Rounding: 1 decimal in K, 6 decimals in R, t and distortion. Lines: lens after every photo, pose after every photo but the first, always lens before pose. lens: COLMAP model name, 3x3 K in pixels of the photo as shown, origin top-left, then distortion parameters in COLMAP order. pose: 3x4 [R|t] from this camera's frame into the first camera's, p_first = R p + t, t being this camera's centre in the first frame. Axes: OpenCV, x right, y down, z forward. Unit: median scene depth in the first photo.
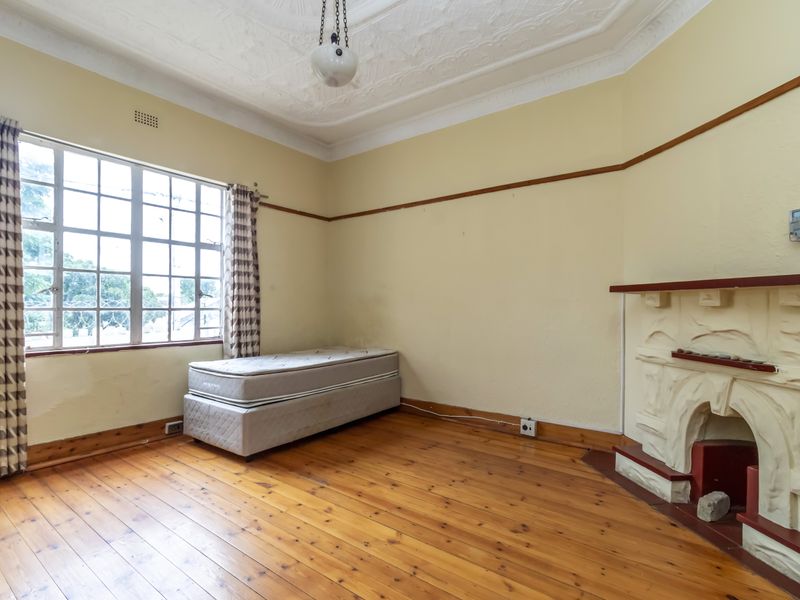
lens RADIAL K [[414.6, 0, 400.0], [0, 414.6, 300.0], [0, 0, 1]] dist [0.004913, 0.001106]
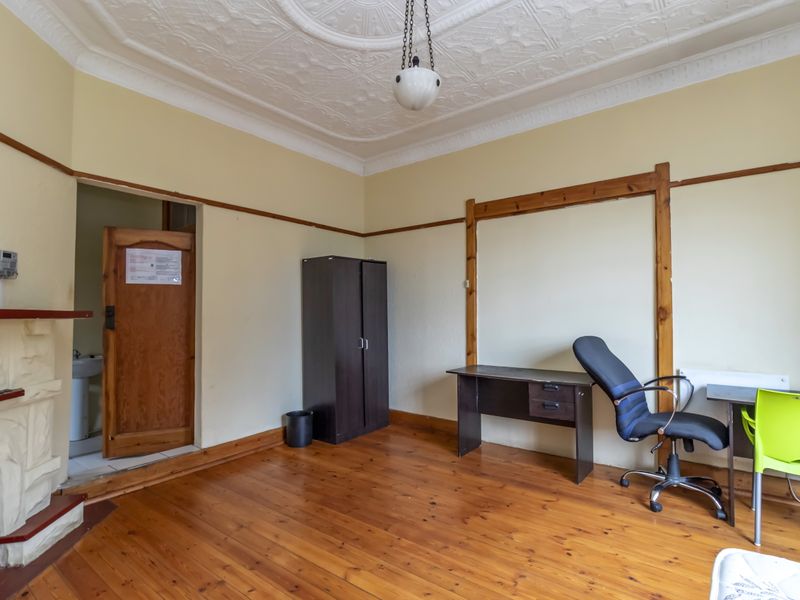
lens RADIAL K [[431.9, 0, 400.0], [0, 431.9, 300.0], [0, 0, 1]] dist [0.001169, -0.000522]
pose [[-0.999932, 0.001628, 0.011524, -0.111759], [0.001089, 0.998912, -0.046626, -0.020683], [-0.011587, -0.046610, -0.998846, 1.679201]]
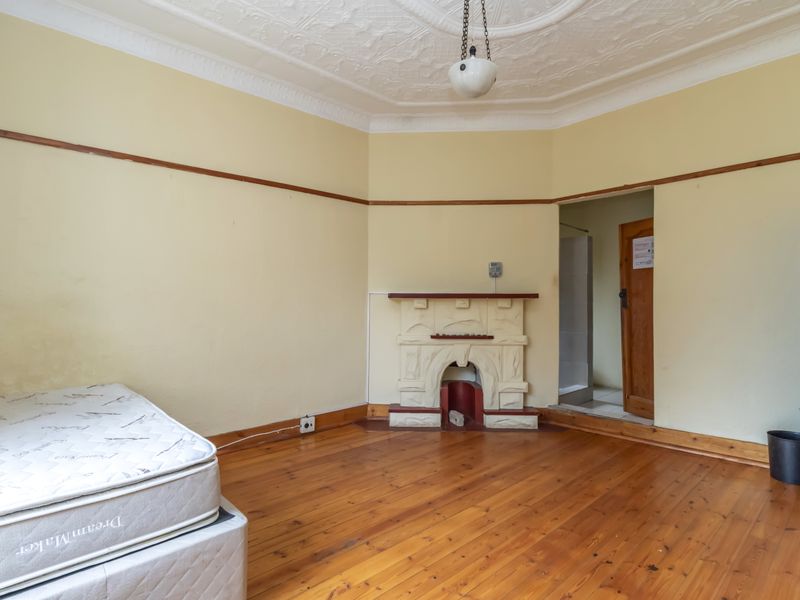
lens RADIAL K [[431.9, 0, 400.0], [0, 431.9, 300.0], [0, 0, 1]] dist [0.001169, -0.000522]
pose [[0.175866, -0.002961, 0.984410, -1.035960], [-0.009929, 0.999939, 0.004782, -0.022130], [-0.984364, -0.010615, 0.175826, 0.832787]]
